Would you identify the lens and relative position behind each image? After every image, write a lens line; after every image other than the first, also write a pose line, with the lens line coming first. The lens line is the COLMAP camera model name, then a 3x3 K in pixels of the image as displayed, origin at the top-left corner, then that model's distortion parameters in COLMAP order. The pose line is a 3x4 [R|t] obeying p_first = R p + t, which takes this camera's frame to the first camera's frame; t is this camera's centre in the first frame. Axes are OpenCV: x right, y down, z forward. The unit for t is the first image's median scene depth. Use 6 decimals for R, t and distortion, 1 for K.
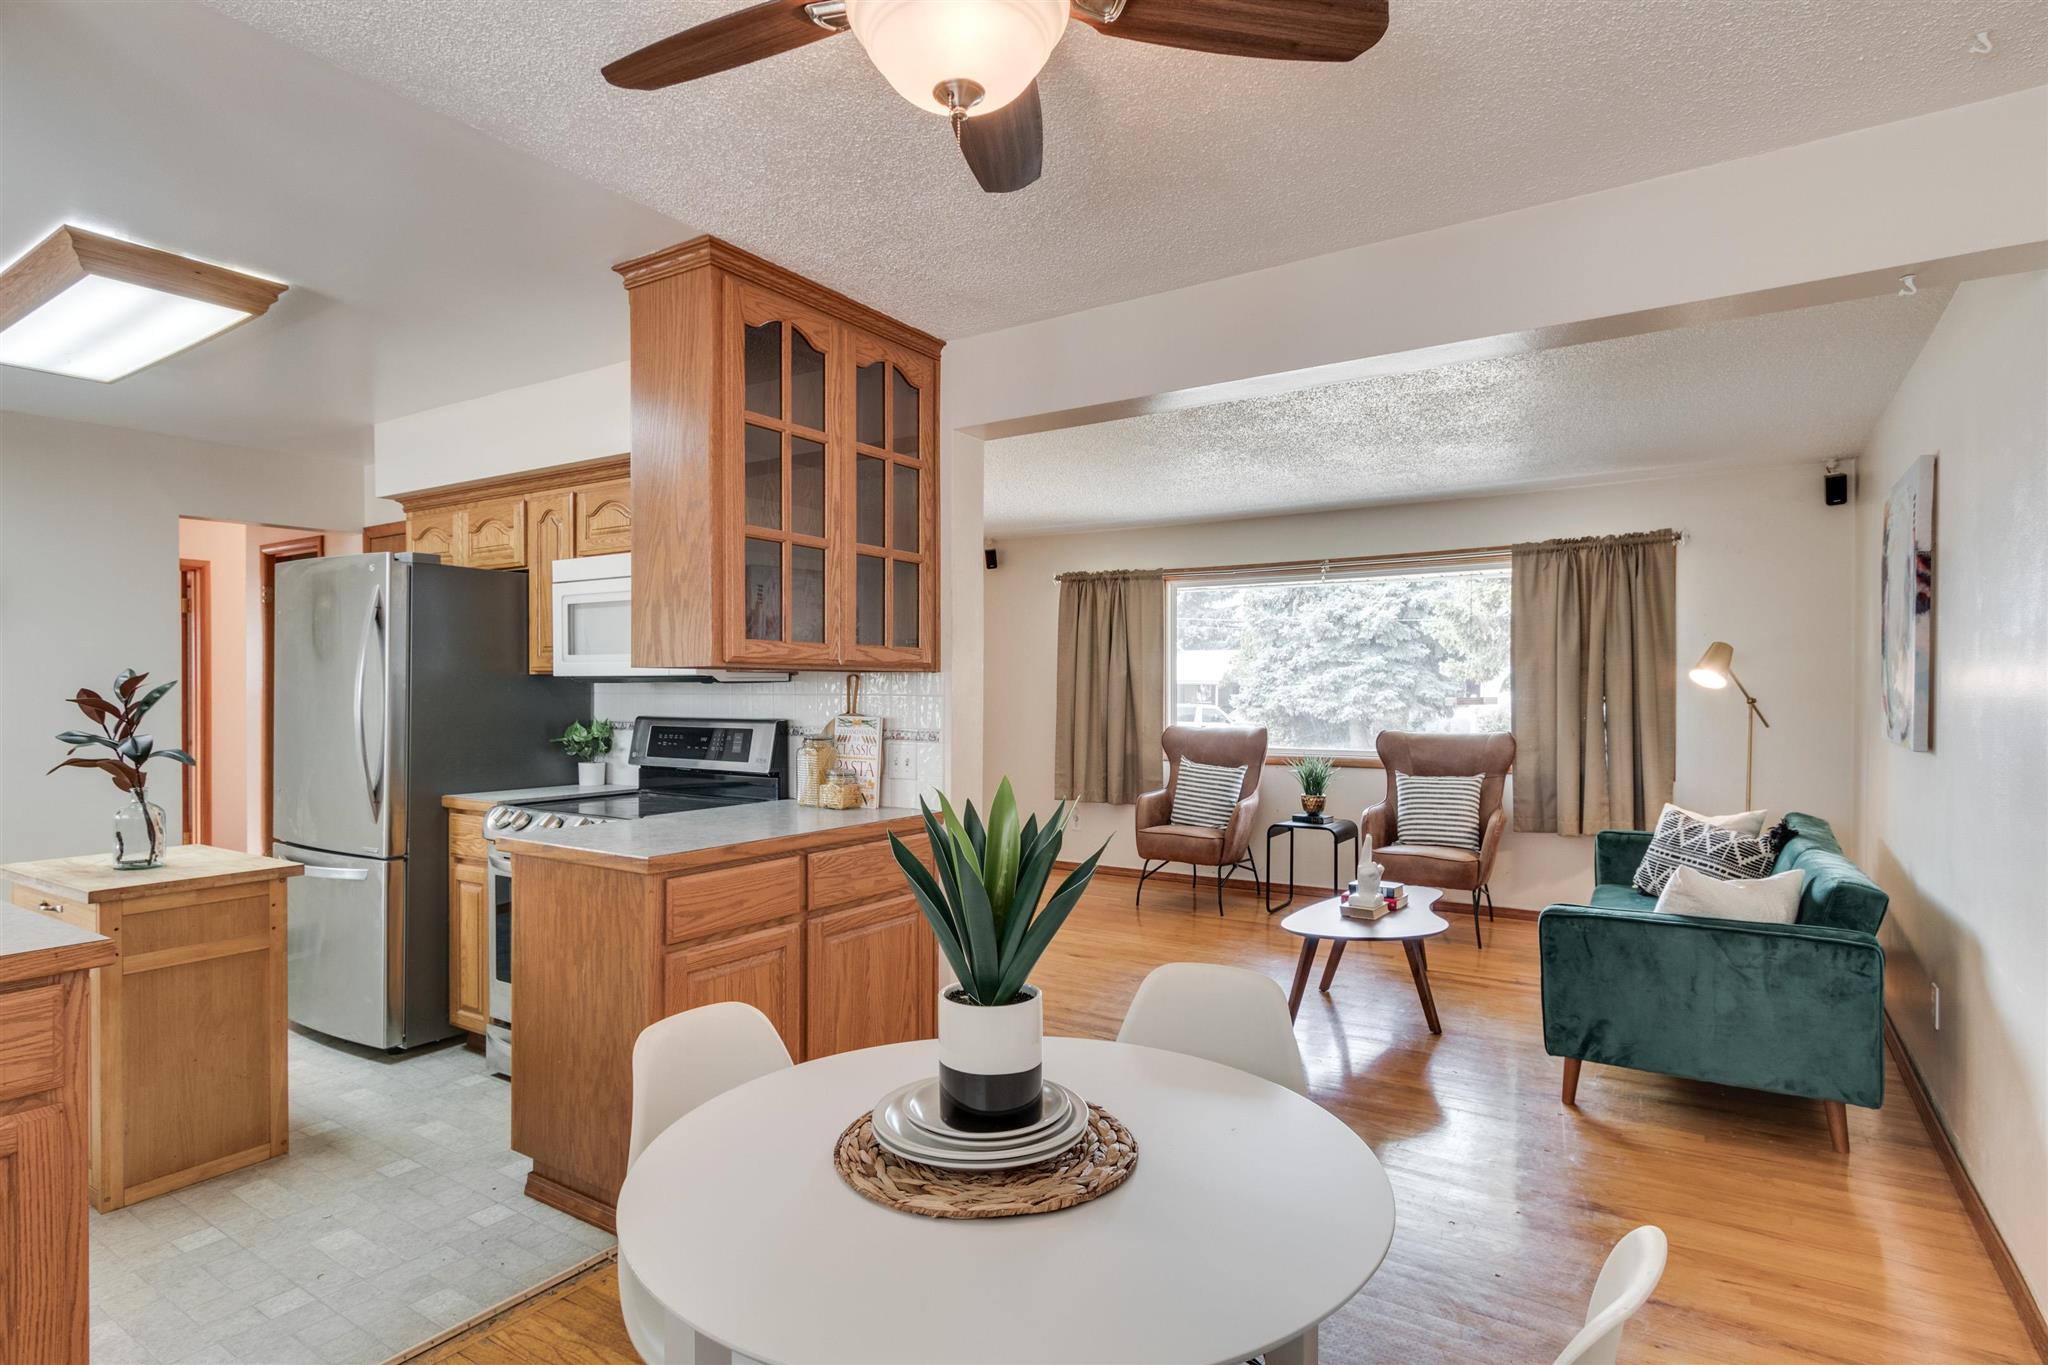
lens RADIAL K [[1027.2, 0, 1029.0], [0, 1027.2, 684.8], [0, 0, 1]] dist [-0.003261, 0.001784]
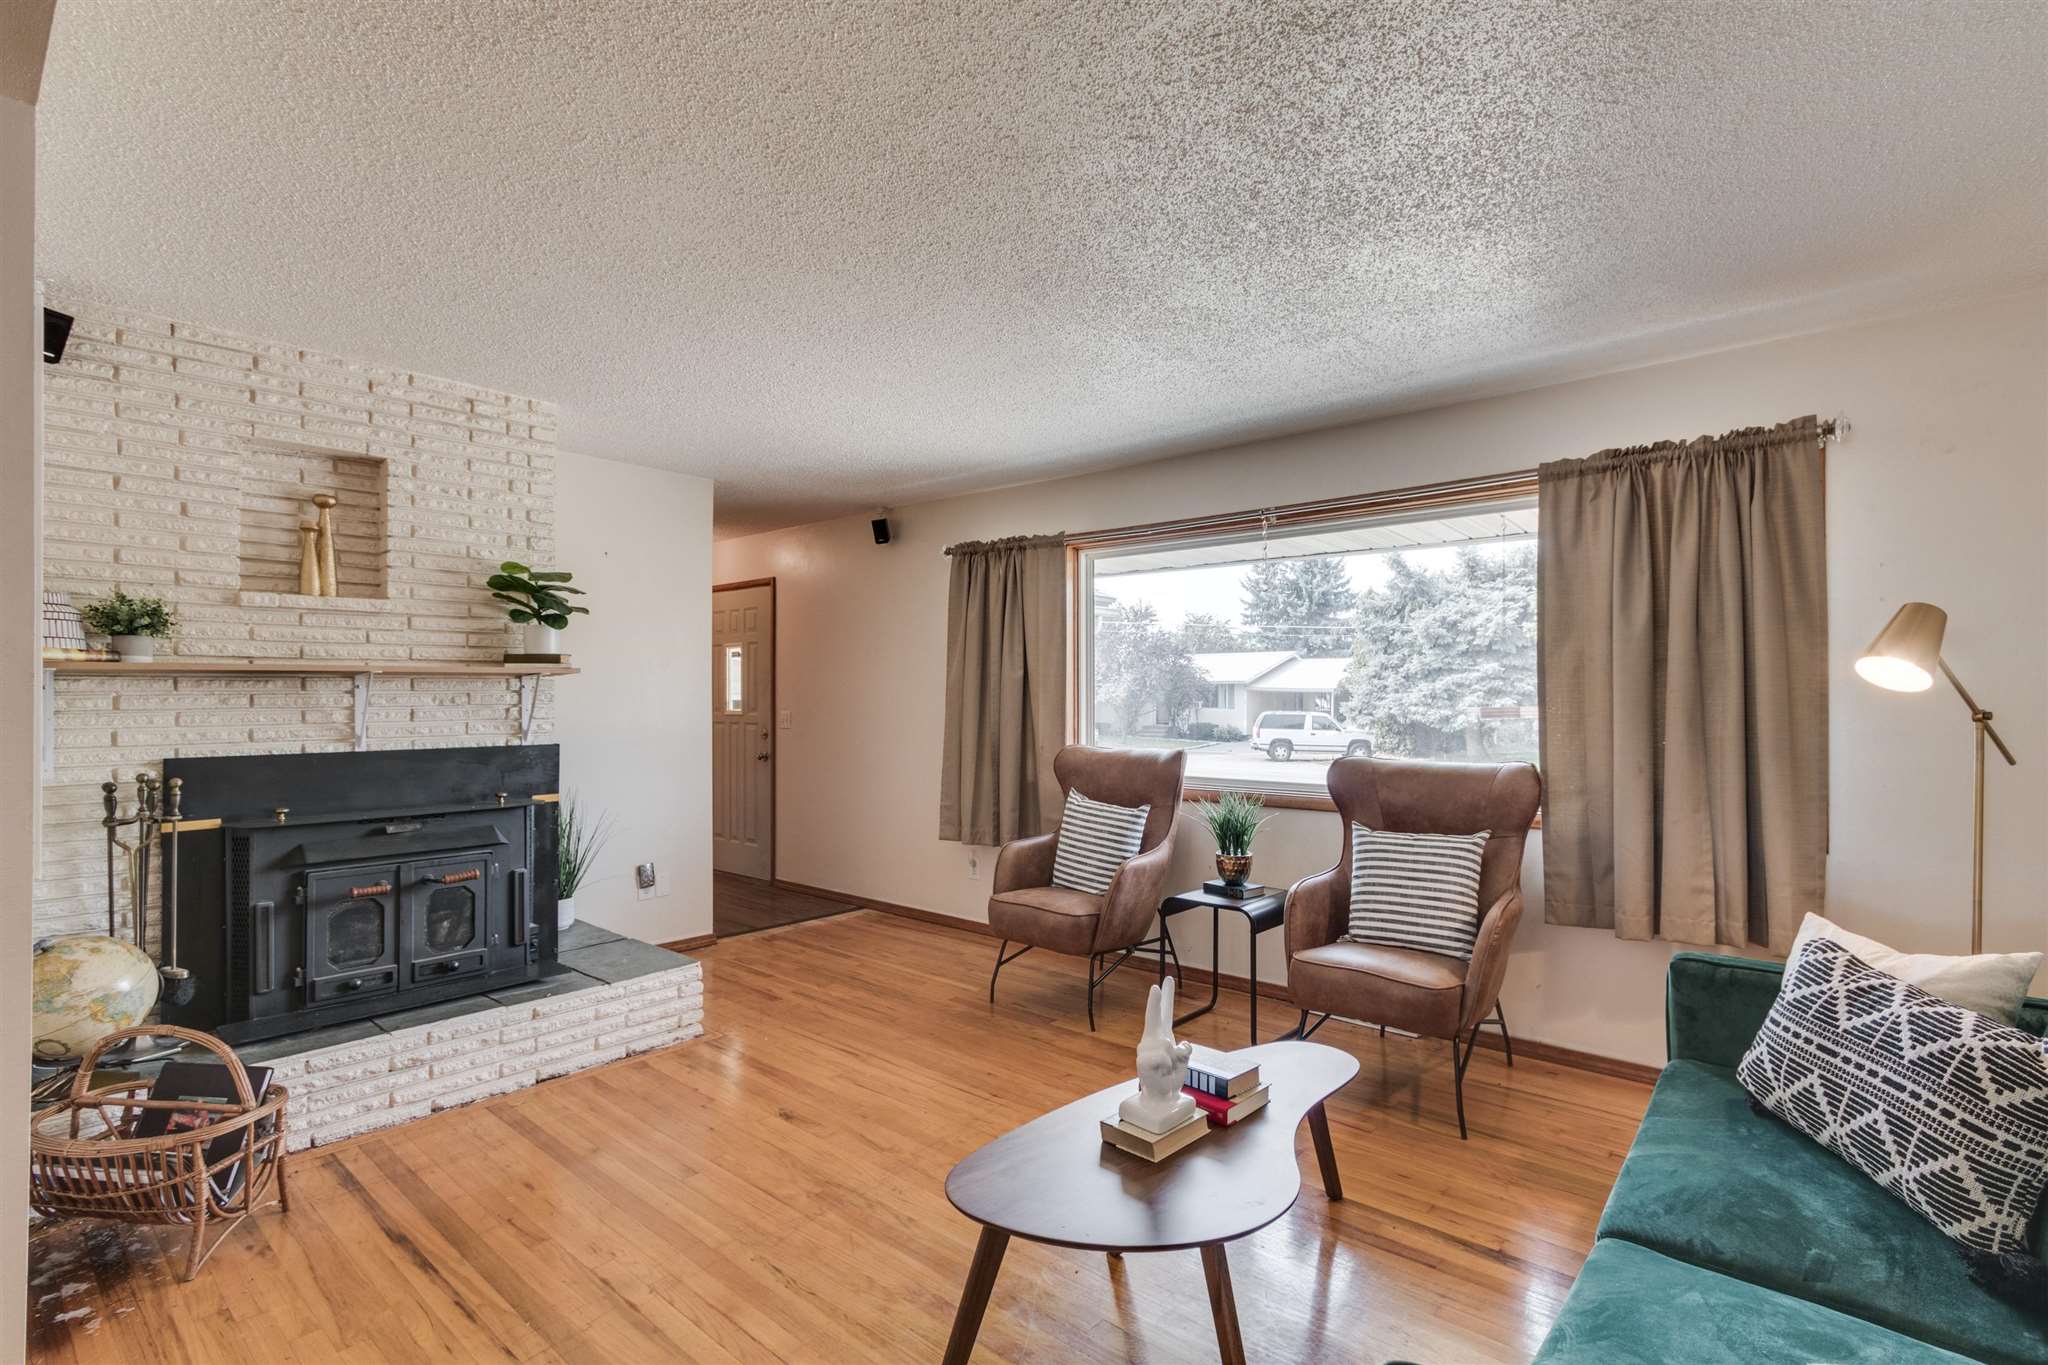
lens RADIAL K [[932.3, 0, 1065.1], [0, 932.3, 679.7], [0, 0, 1]] dist [0.006277, -0.001648]
pose [[0.992016, -0.001358, -0.126103, 0.246879], [-0.000440, 0.999899, -0.014228, 0.003158], [0.126109, 0.014170, 0.991915, 0.385841]]
